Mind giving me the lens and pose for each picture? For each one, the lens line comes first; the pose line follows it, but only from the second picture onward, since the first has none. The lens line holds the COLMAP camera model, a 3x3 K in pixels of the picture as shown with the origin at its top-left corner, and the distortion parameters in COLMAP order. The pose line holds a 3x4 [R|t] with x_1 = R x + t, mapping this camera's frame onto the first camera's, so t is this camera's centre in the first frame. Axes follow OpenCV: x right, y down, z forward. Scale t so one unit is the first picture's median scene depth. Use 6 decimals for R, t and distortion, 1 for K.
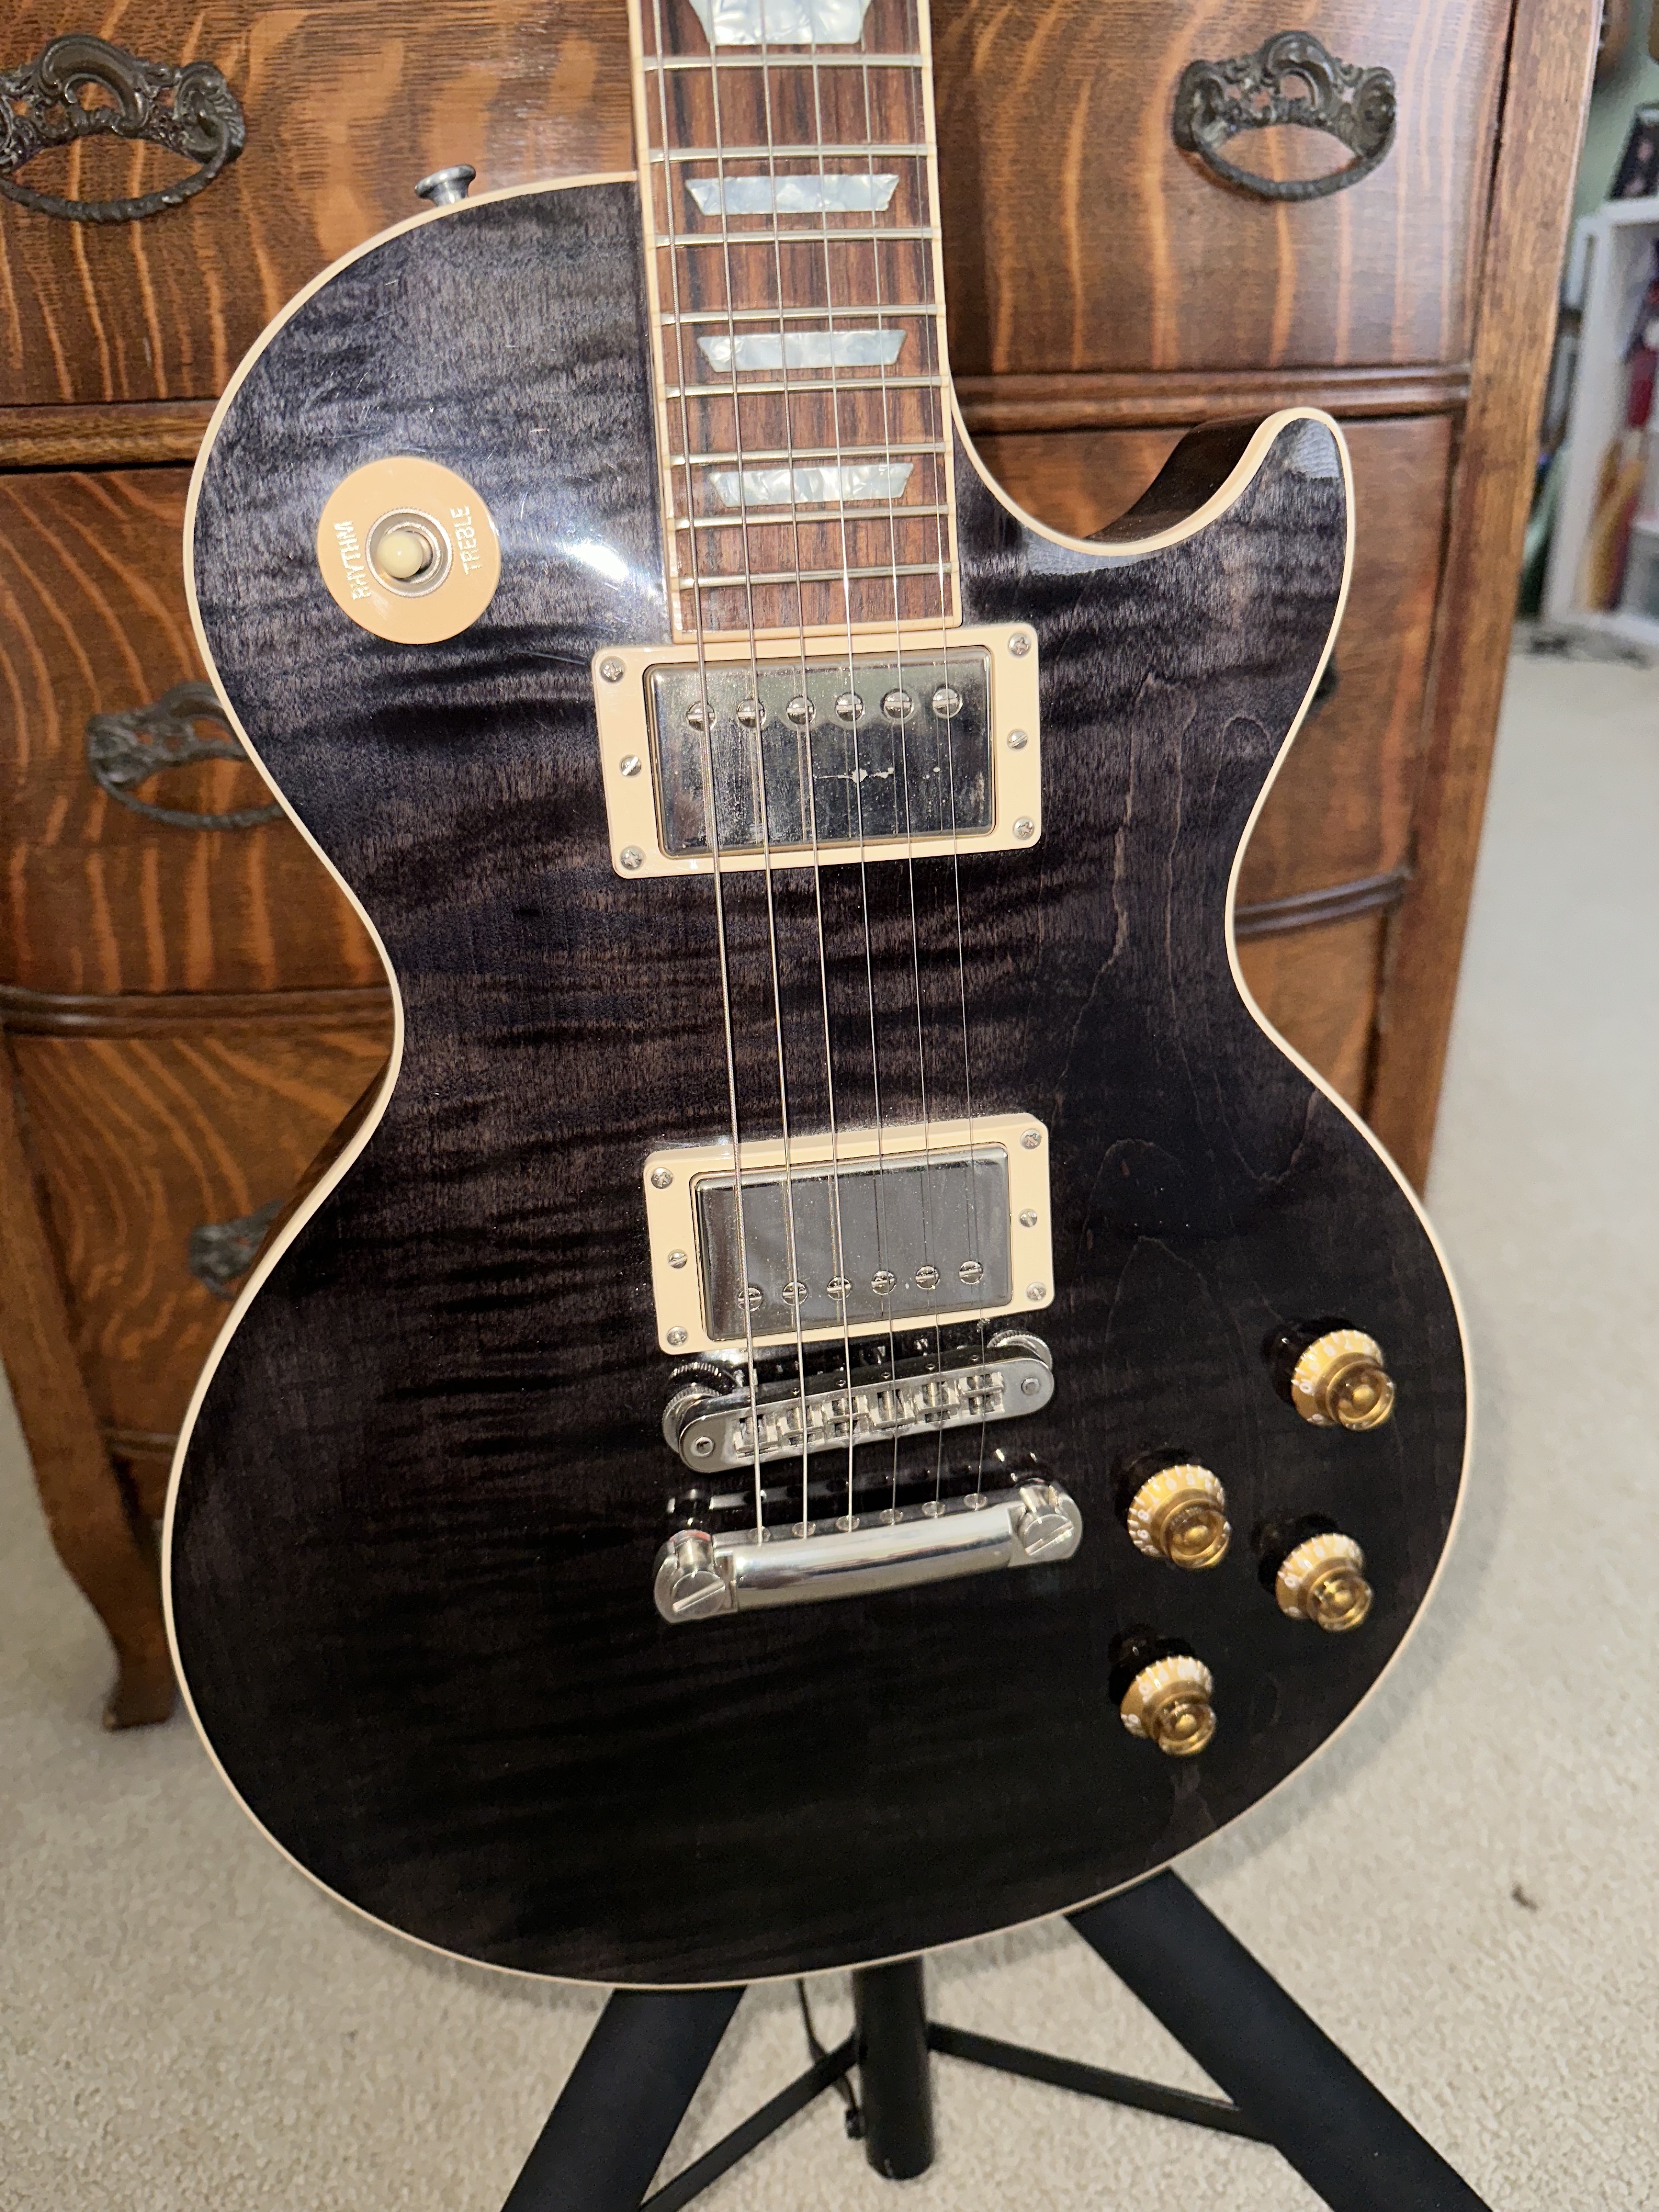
lens RADIAL K [[1616.0, 0, 829.5], [0, 1616.0, 1094.5], [0, 0, 1]] dist [-0.010456, -0.005362]
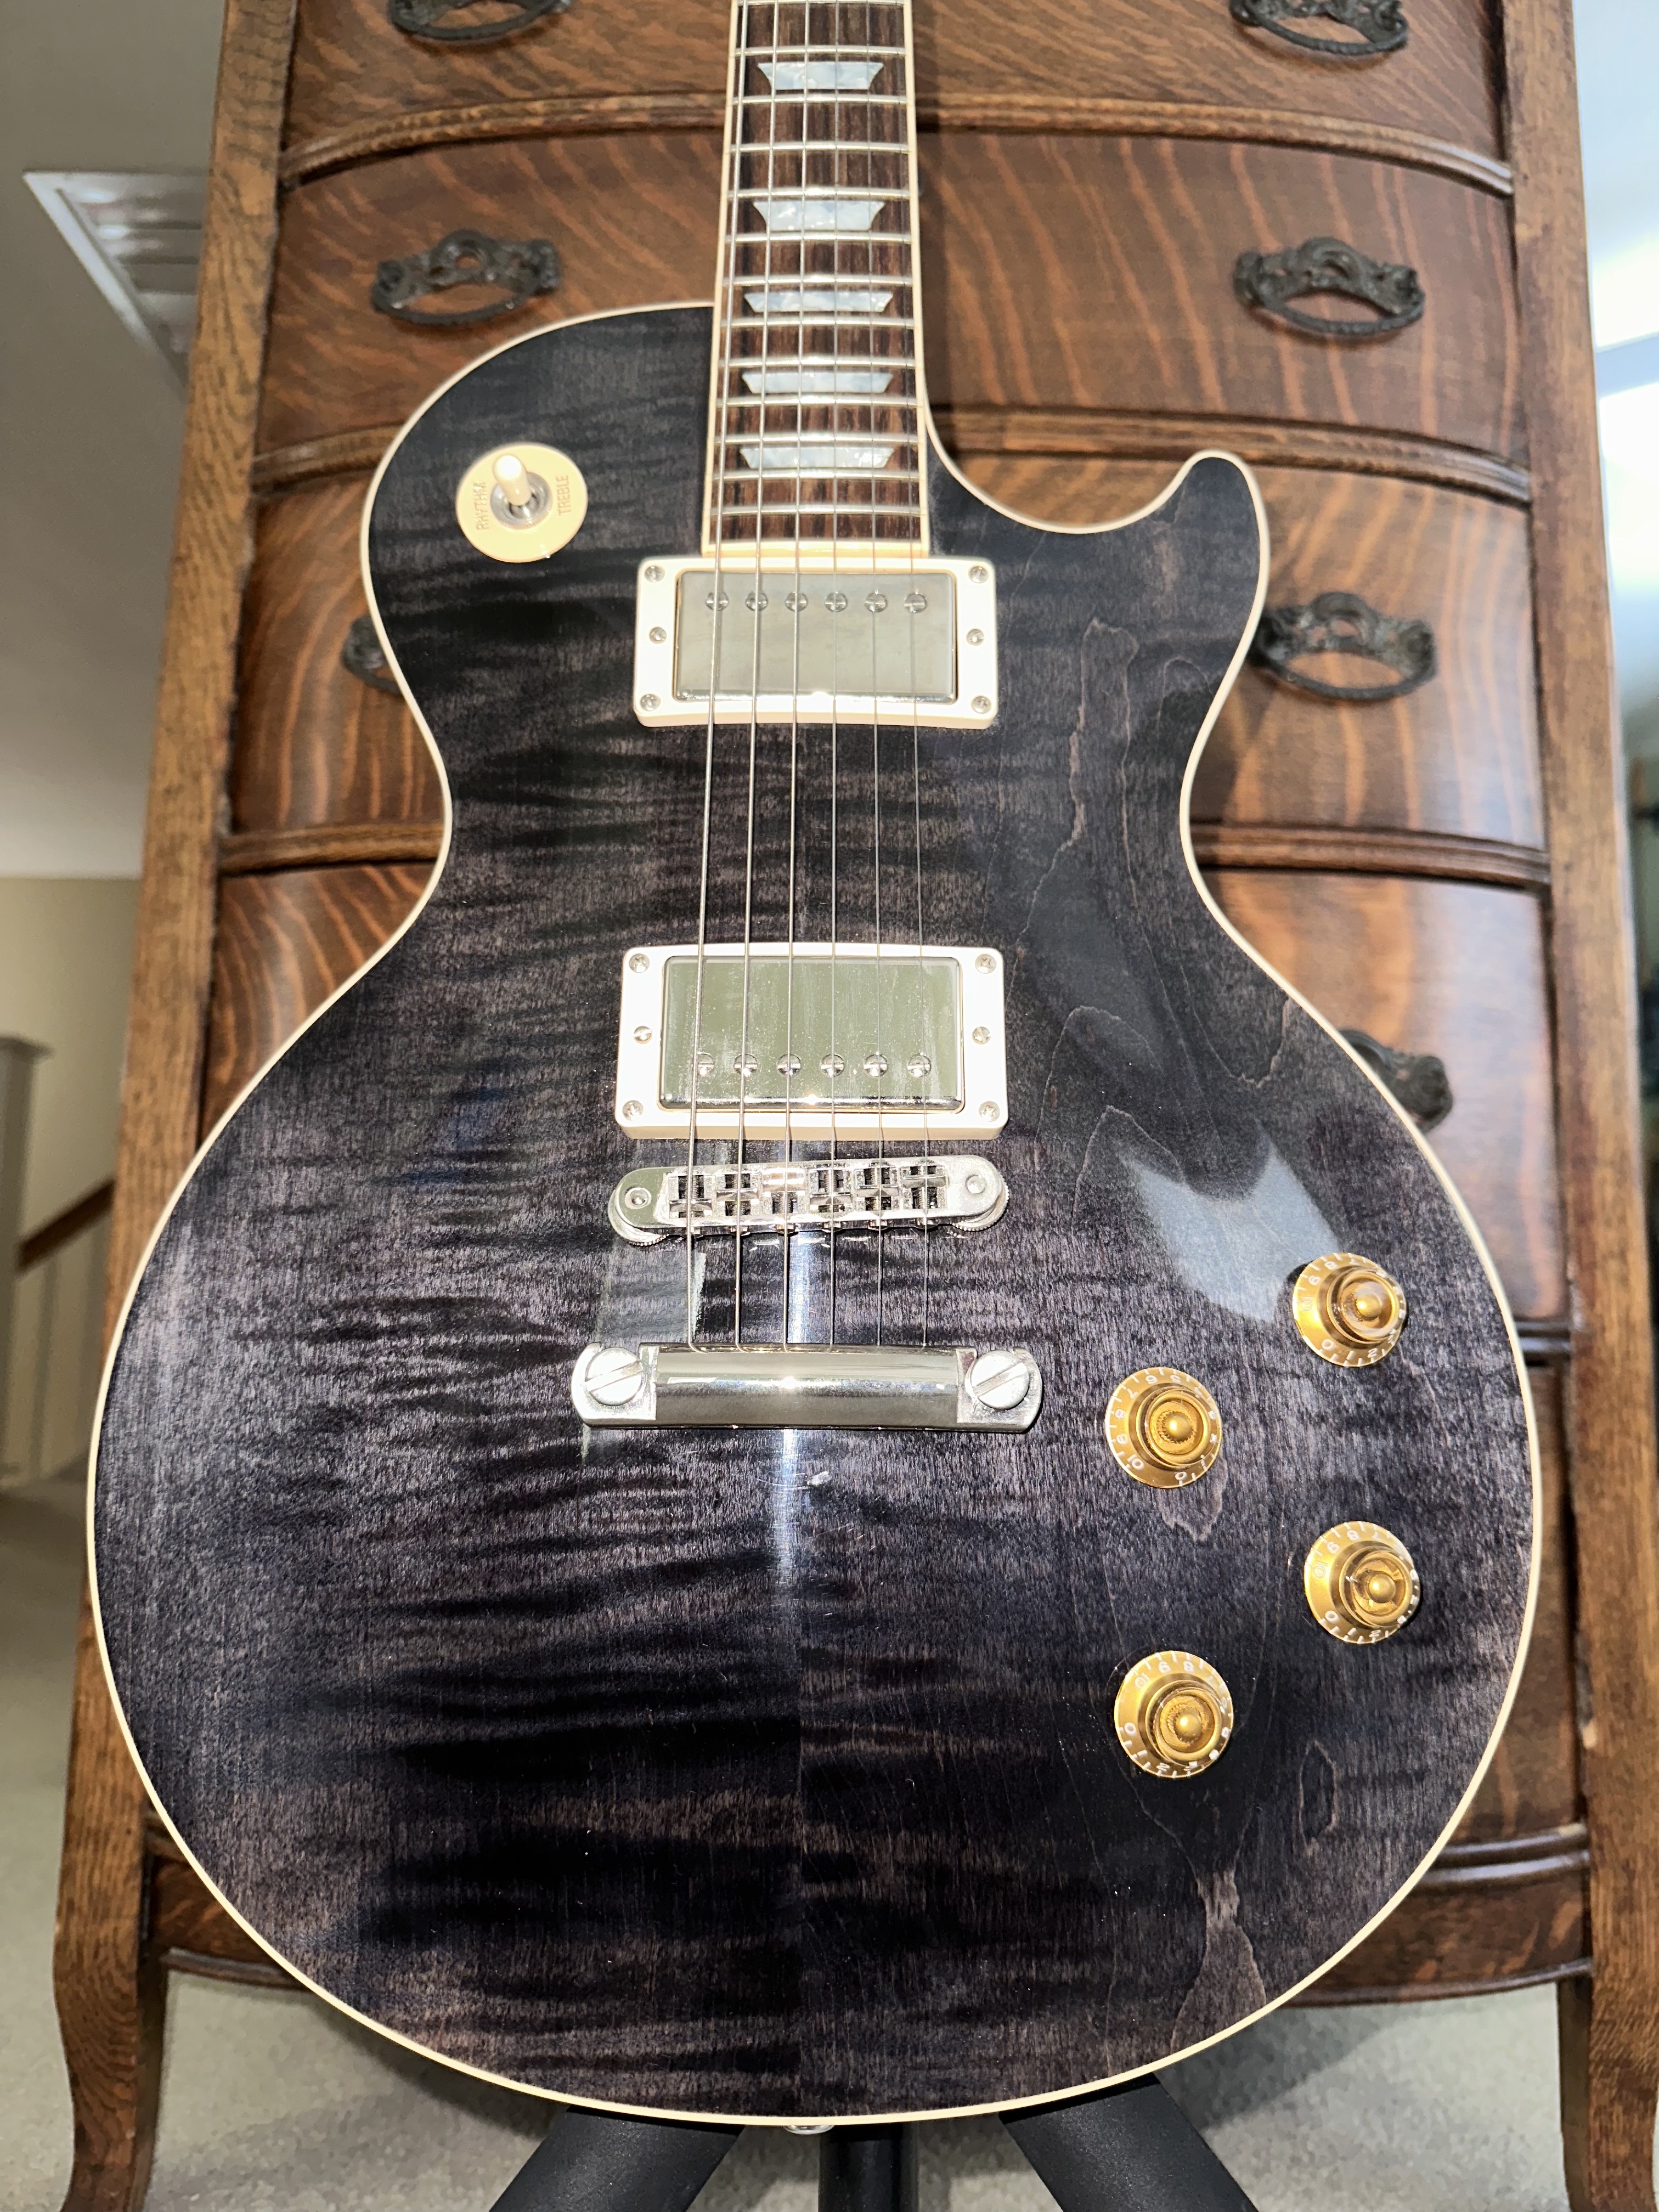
lens RADIAL K [[1622.6, 0, 829.5], [0, 1622.6, 1106.0], [0, 0, 1]] dist [-0.017725, 0.000660]
pose [[0.982224, 0.014115, -0.187179, 0.212325], [-0.113541, 0.838740, -0.532562, 0.647962], [0.149478, 0.544348, 0.825434, 0.147475]]
